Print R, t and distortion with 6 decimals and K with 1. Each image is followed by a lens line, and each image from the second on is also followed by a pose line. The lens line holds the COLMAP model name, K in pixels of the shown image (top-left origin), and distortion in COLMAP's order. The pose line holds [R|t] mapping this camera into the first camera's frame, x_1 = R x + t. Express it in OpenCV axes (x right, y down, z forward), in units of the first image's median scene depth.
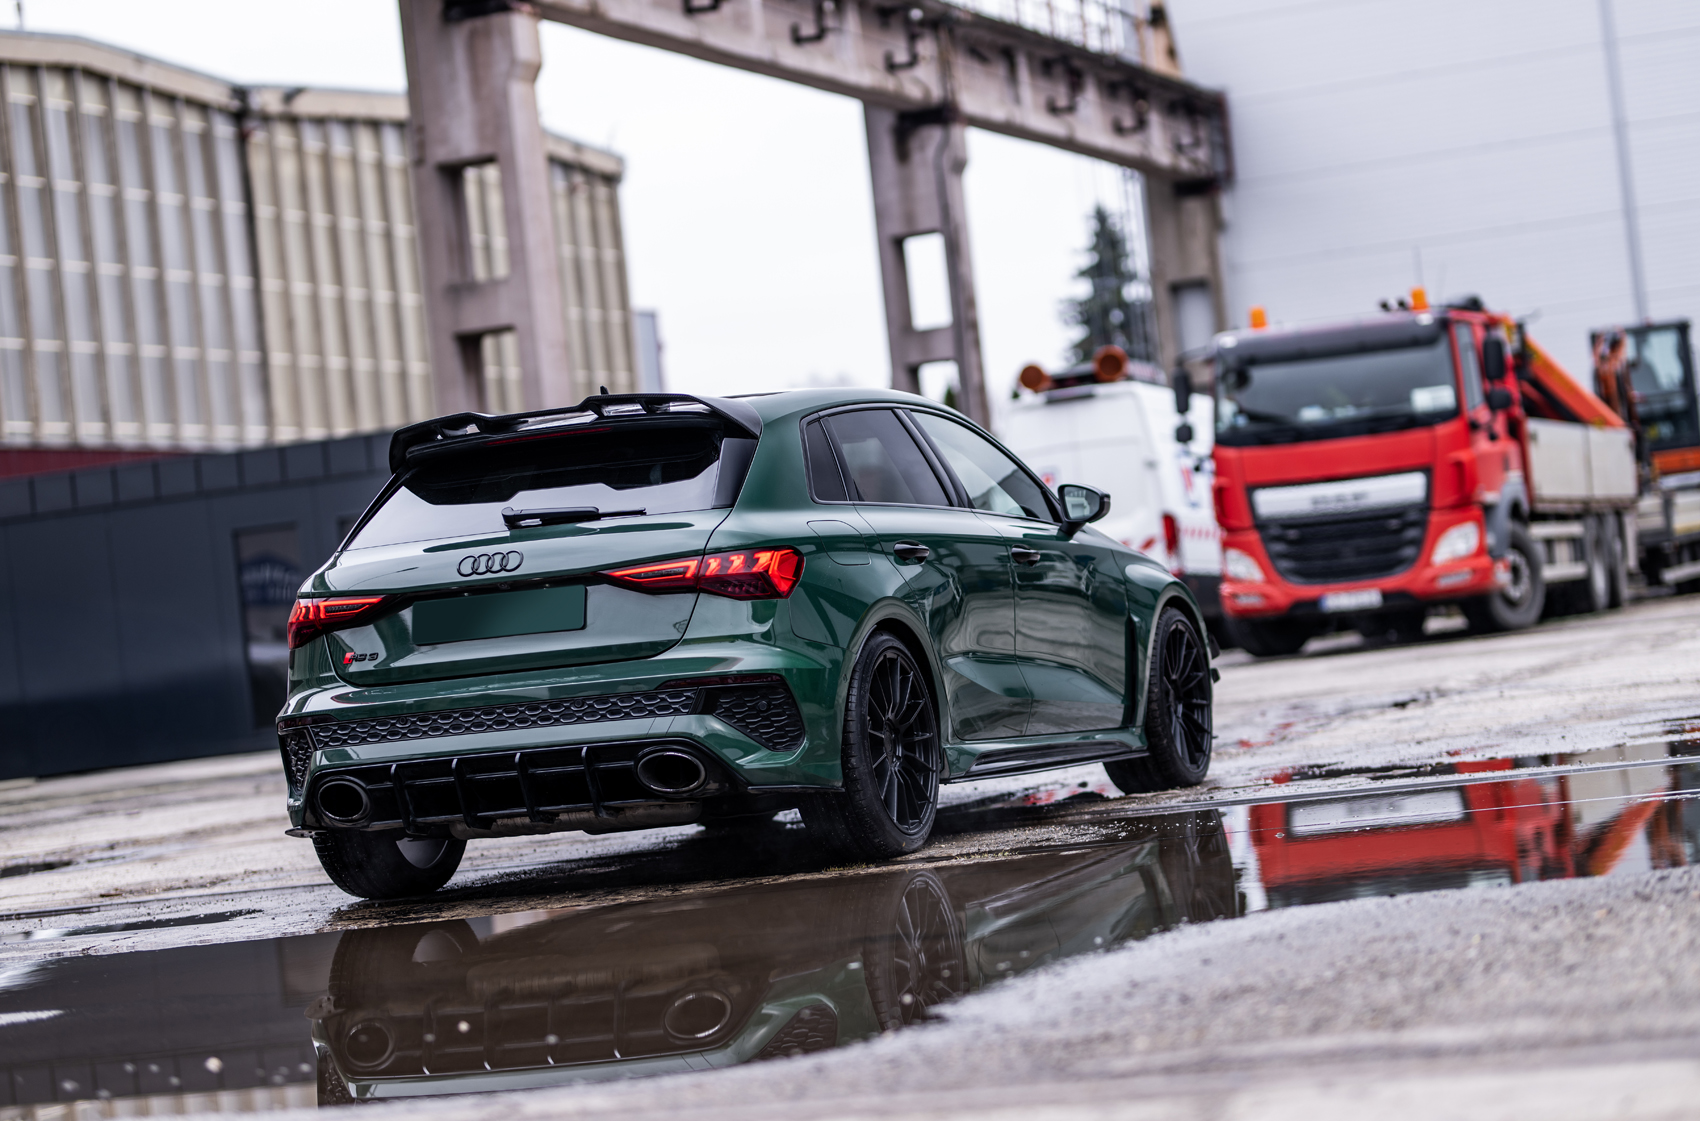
lens RADIAL K [[4161.4, 0, 850.0], [0, 4161.4, 560.5], [0, 0, 1]] dist [-0.014337, 0.153300]
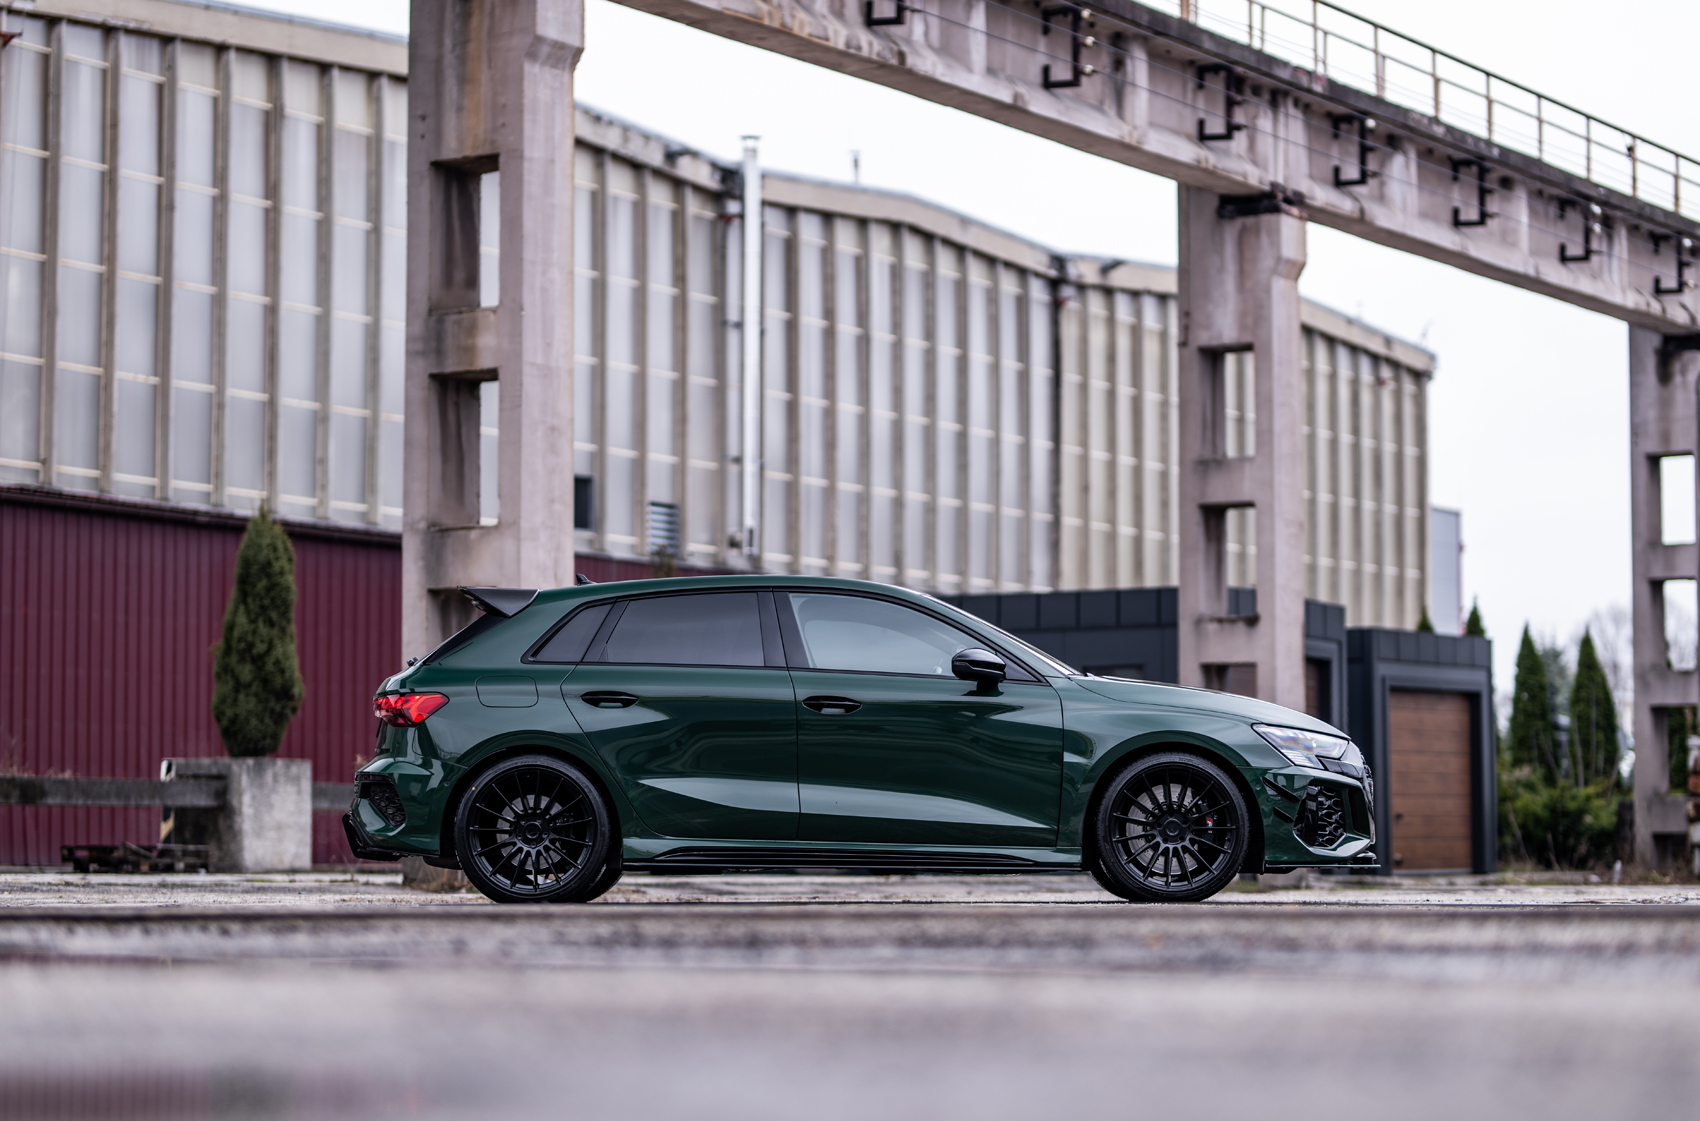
lens RADIAL K [[4306.1, 0, 850.0], [0, 4306.1, 560.5], [0, 0, 1]] dist [0.113458, -0.181437]
pose [[0.976821, 0.095522, -0.191564, 0.023783], [-0.104038, 0.993962, -0.034876, 0.006413], [0.187076, 0.053997, 0.980860, -0.085856]]
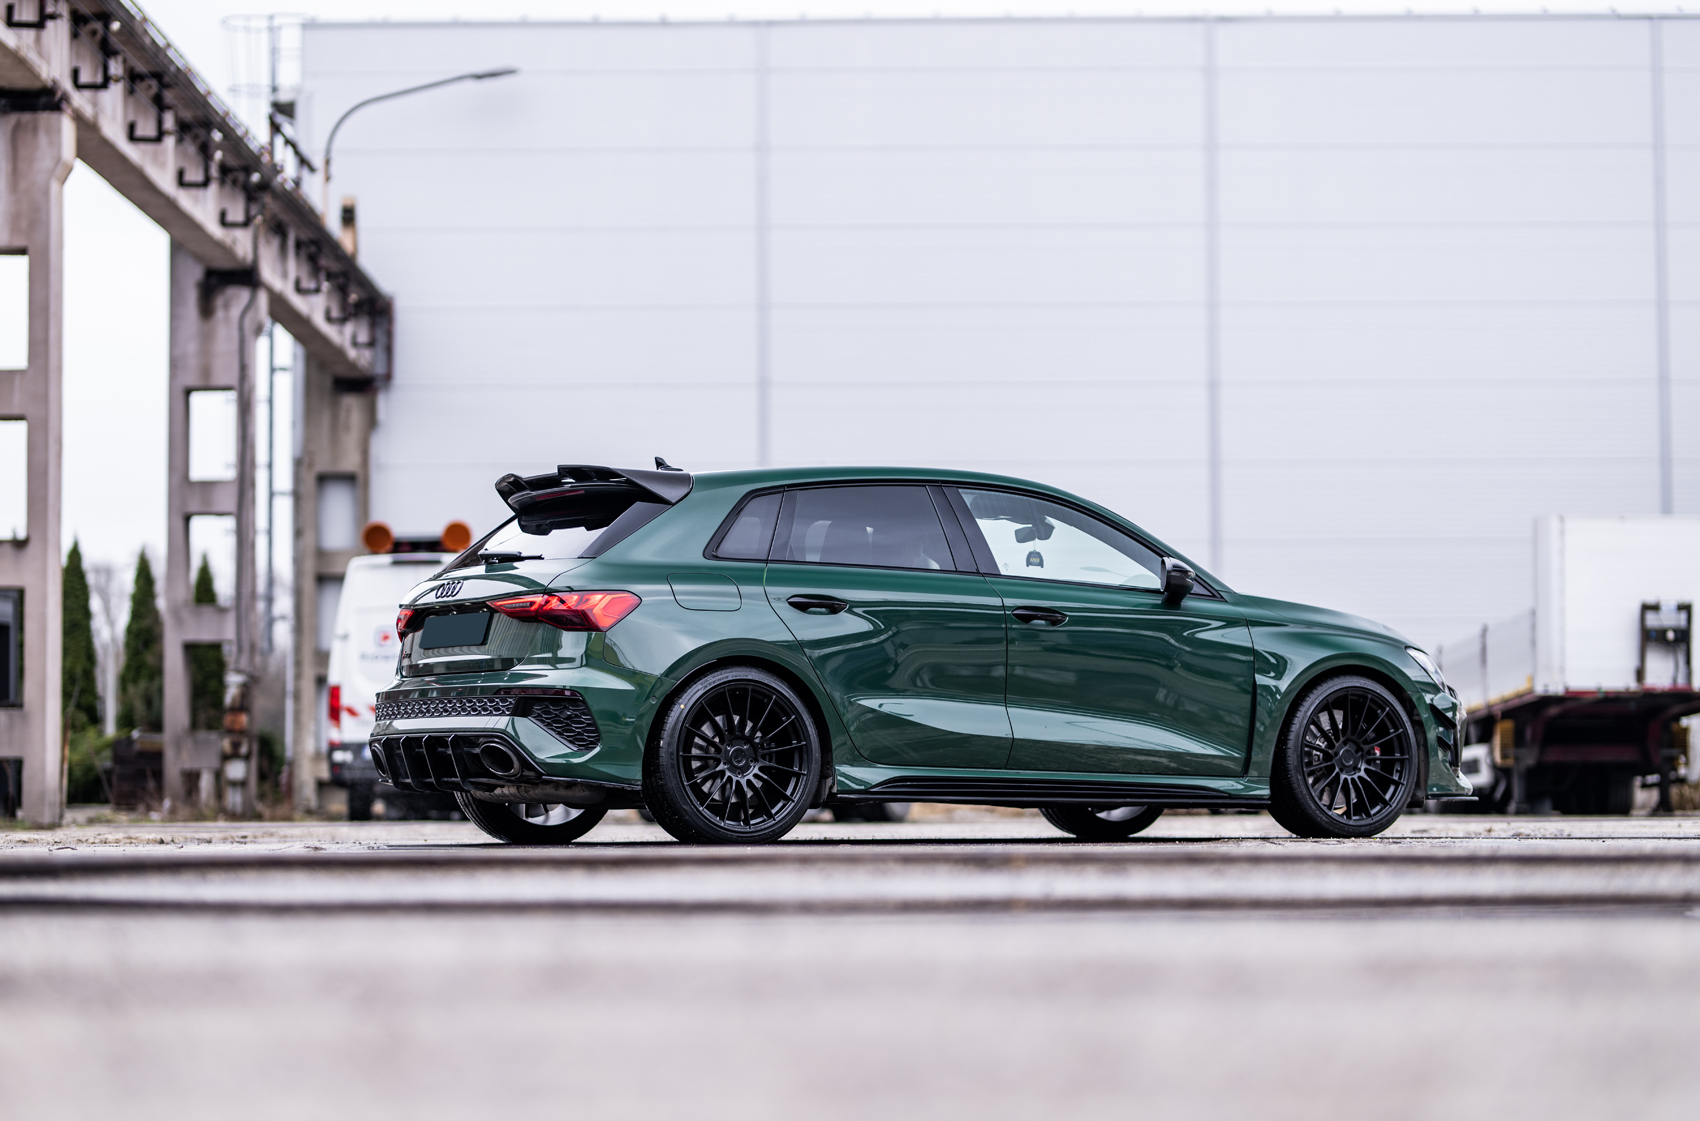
lens RADIAL K [[4161.4, 0, 850.0], [0, 4161.4, 560.5], [0, 0, 1]] dist [-0.014337, 0.153300]
pose [[0.934889, 0.127190, 0.331369, -0.162220], [-0.106166, 0.991054, -0.080871, 0.028396], [-0.338690, 0.040425, 0.940029, -0.015907]]
